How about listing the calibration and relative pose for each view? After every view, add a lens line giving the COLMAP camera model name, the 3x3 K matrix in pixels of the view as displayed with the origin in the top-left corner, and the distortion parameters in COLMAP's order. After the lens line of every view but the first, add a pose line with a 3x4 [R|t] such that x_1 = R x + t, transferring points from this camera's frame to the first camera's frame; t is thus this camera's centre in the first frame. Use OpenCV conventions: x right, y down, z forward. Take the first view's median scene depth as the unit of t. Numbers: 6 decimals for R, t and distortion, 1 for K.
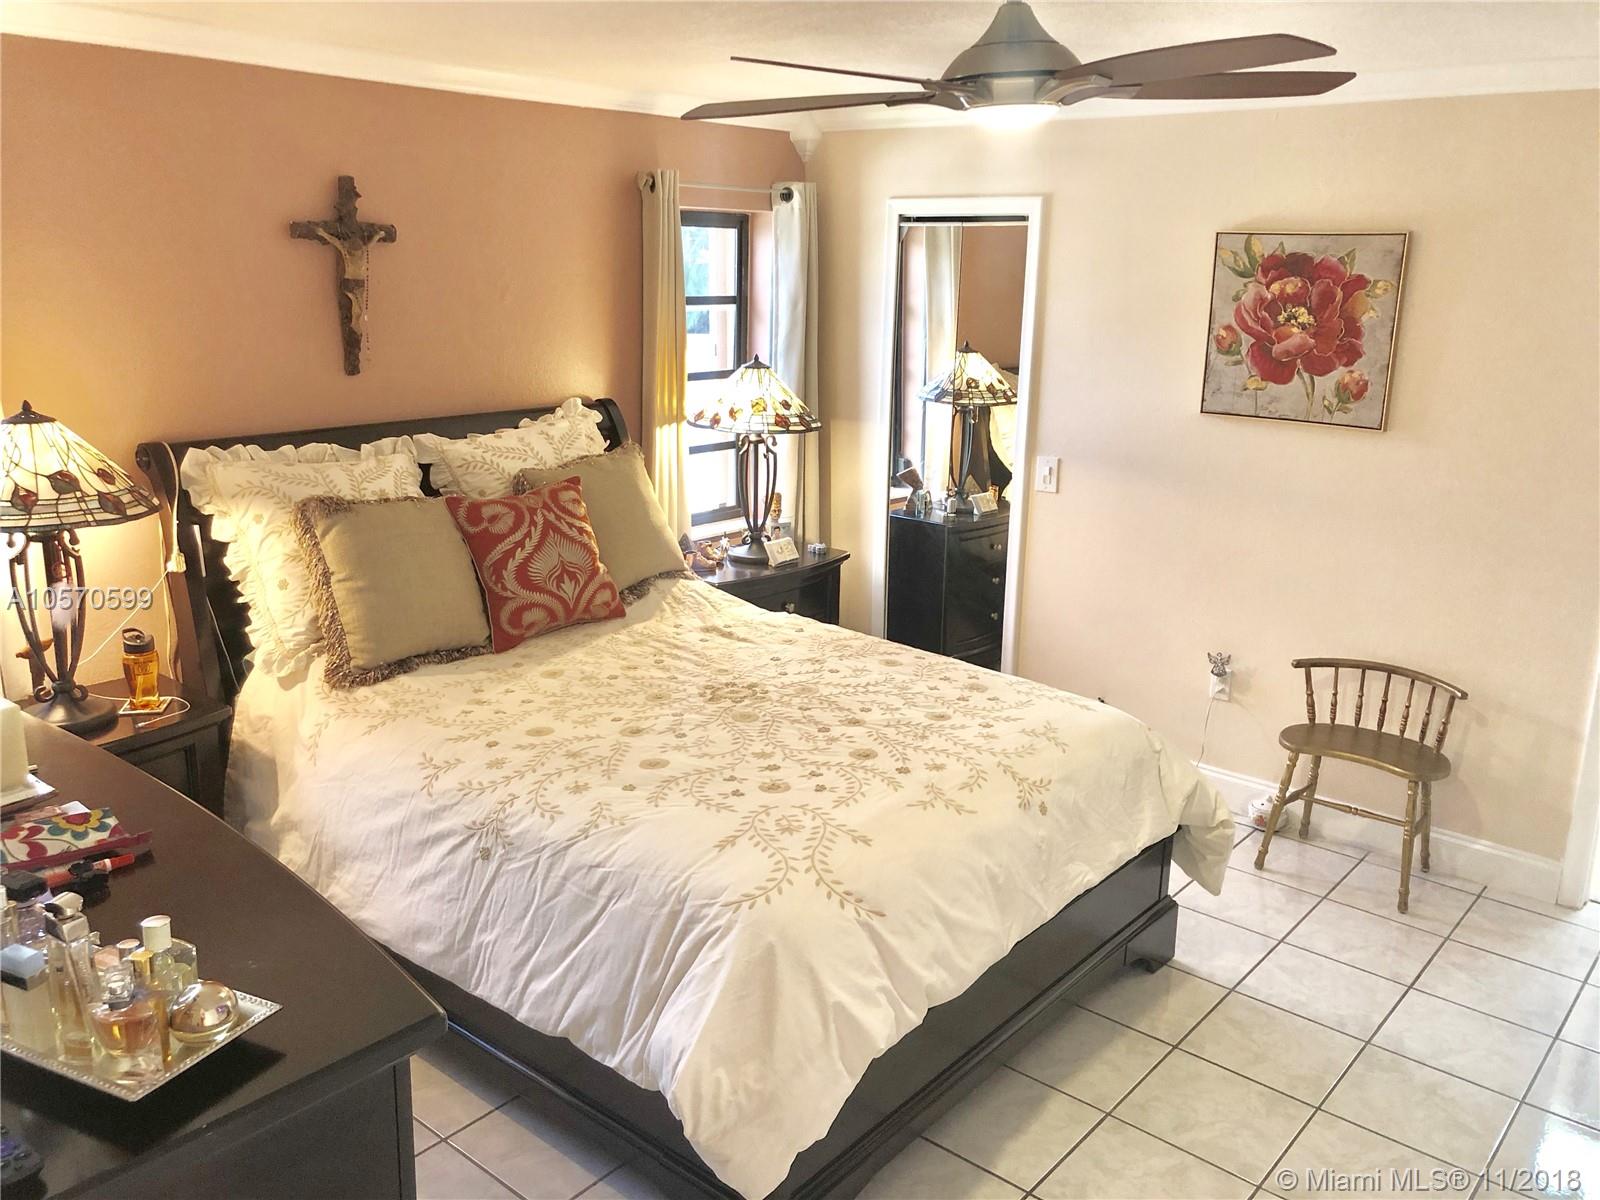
lens RADIAL K [[1296.5, 0, 796.4], [0, 1296.5, 605.3], [0, 0, 1]] dist [0.052072, -0.143341]
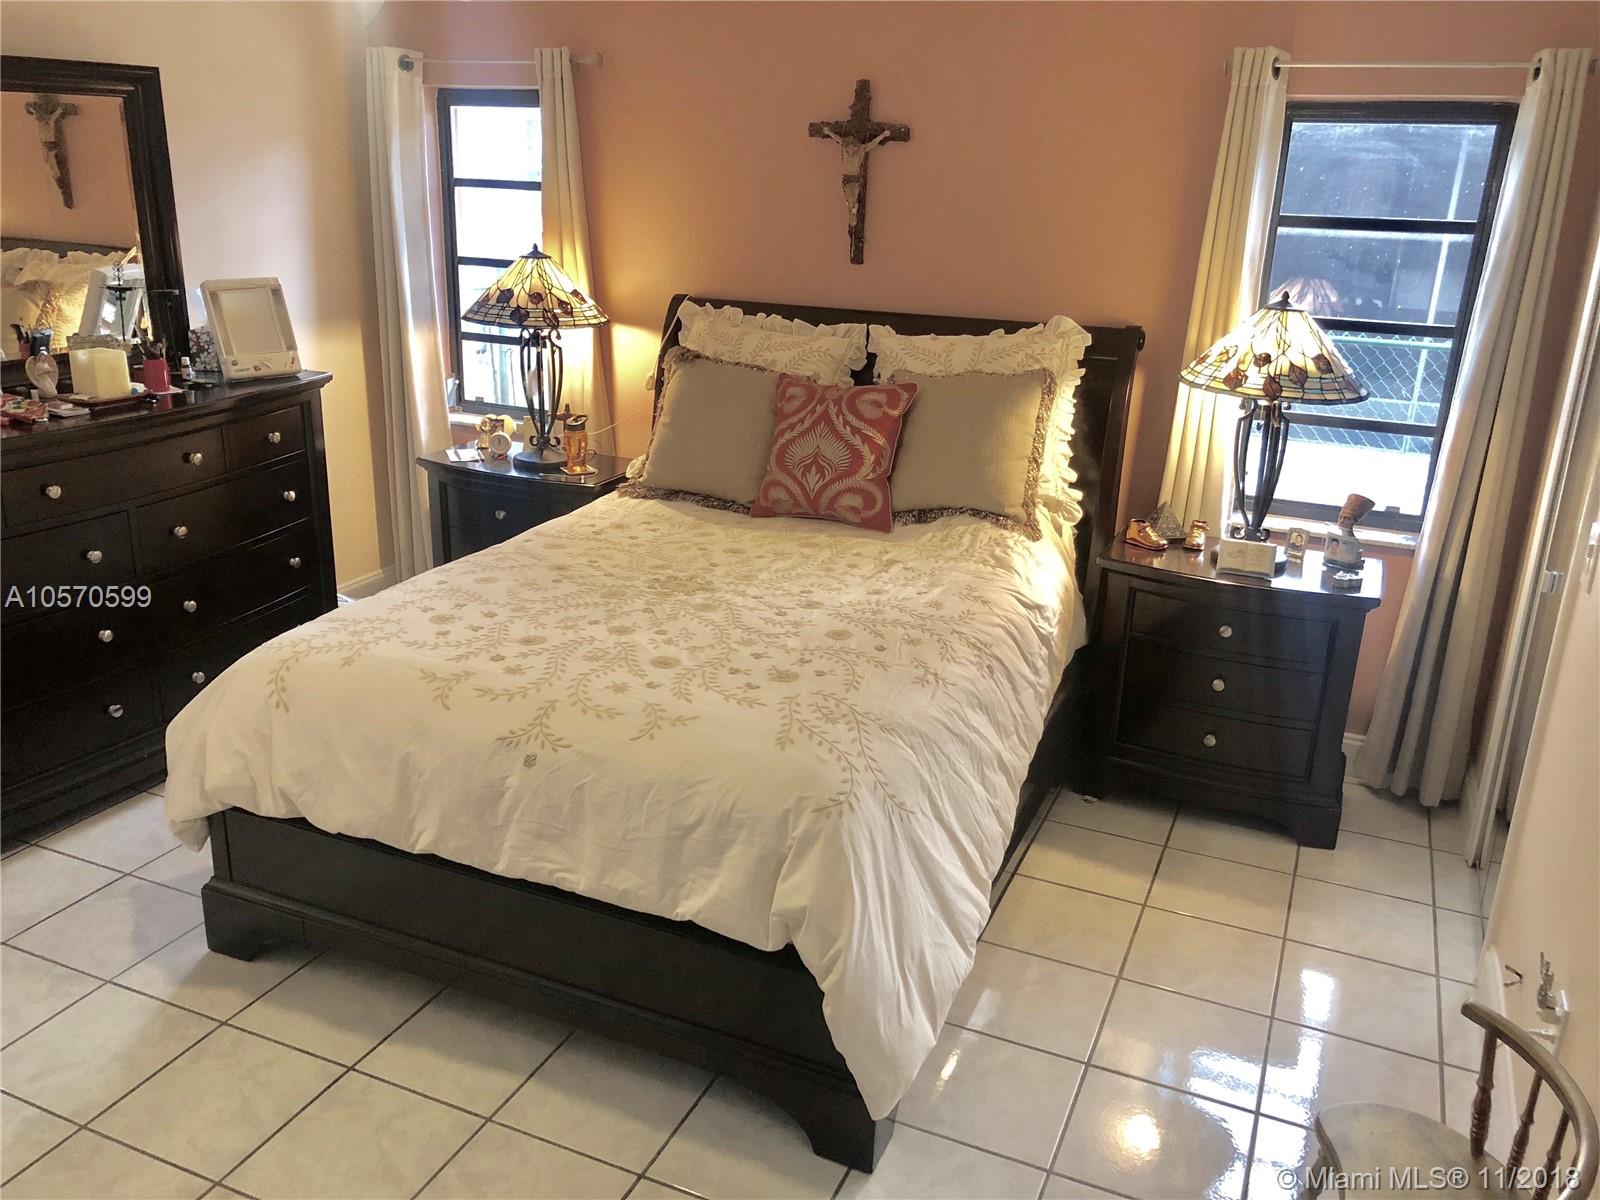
lens RADIAL K [[1293.9, 0, 802.2], [0, 1293.9, 599.0], [0, 0, 1]] dist [0.092101, -0.143519]
pose [[0.293913, 0.302822, -0.906595, 0.819173], [-0.273784, 0.935417, 0.223690, -0.158905], [0.915782, 0.182465, 0.357839, 0.667961]]
